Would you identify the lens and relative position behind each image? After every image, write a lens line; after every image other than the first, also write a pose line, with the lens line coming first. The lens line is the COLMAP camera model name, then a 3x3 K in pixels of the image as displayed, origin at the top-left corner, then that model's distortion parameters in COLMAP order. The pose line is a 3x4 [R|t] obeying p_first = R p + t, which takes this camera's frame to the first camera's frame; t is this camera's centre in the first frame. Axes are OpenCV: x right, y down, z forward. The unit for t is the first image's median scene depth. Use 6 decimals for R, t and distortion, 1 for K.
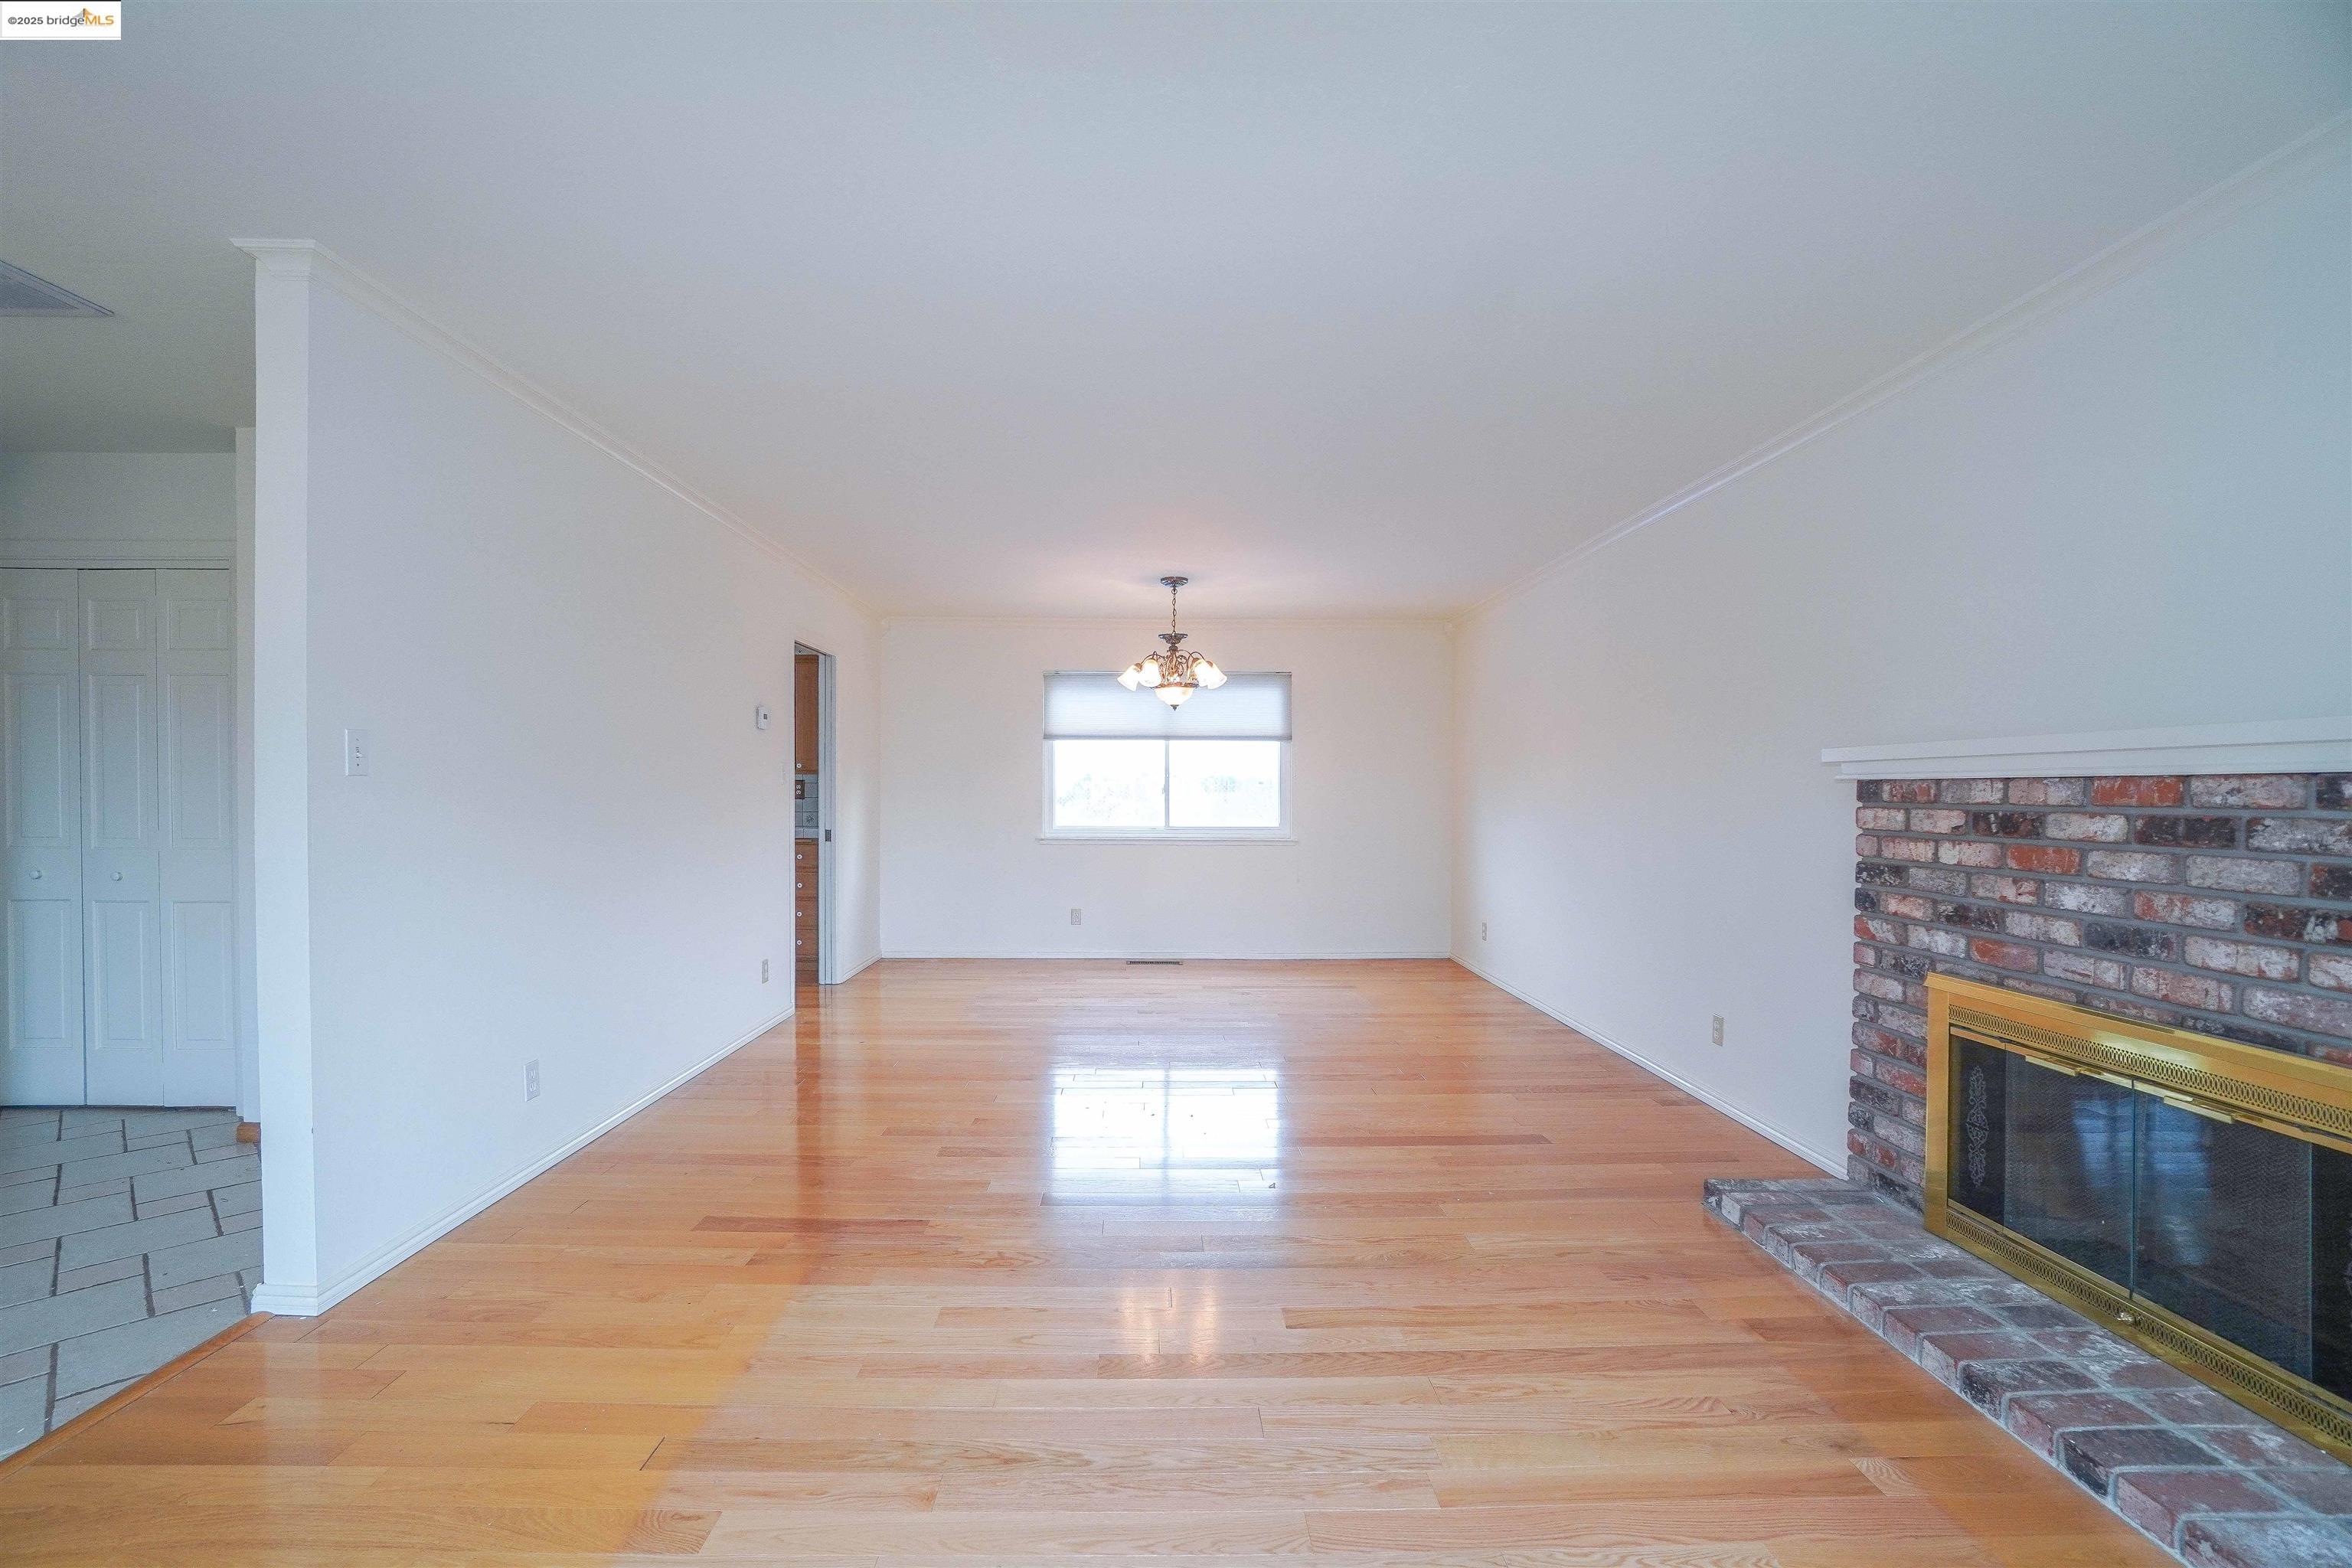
lens RADIAL K [[1052.4, 0, 1152.6], [0, 1052.4, 789.5], [0, 0, 1]] dist [-0.062531, 0.021551]
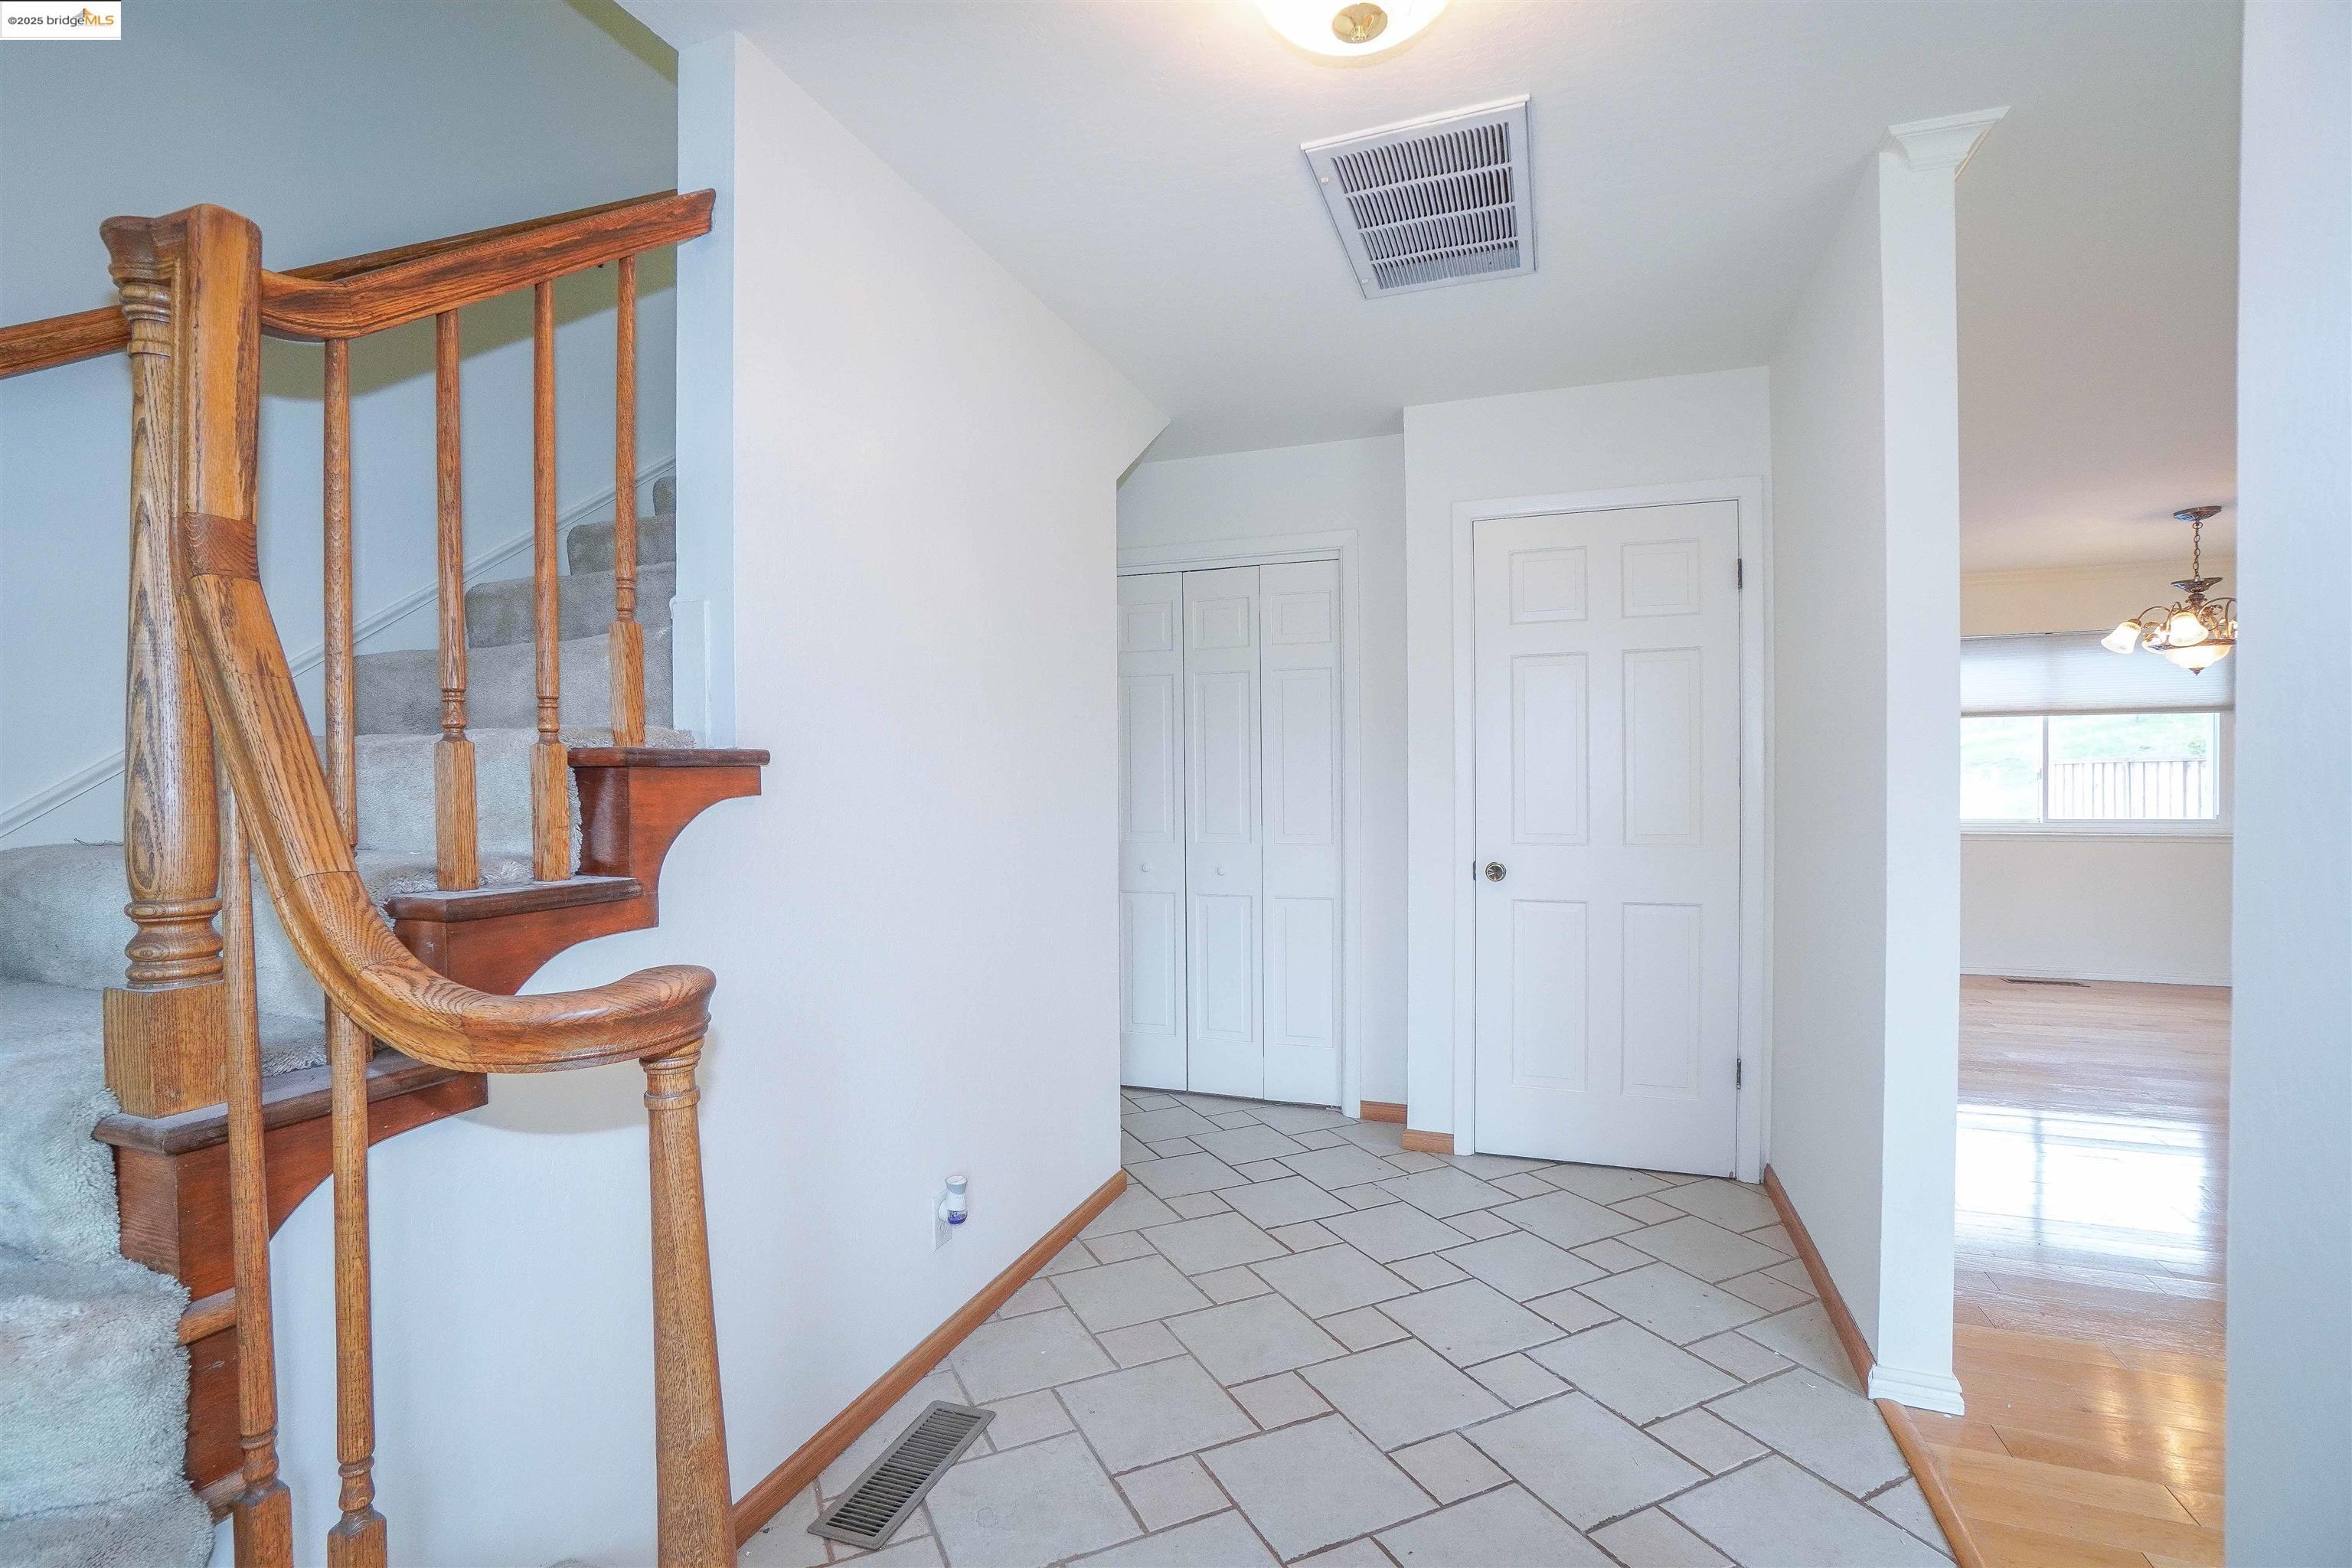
lens RADIAL K [[1052.4, 0, 1152.6], [0, 1052.4, 789.5], [0, 0, 1]] dist [-0.062531, 0.021551]
pose [[0.929866, -0.008033, -0.367811, -0.374144], [0.011322, 0.999913, 0.006787, -0.001905], [0.367725, -0.010476, 0.929876, -0.005280]]
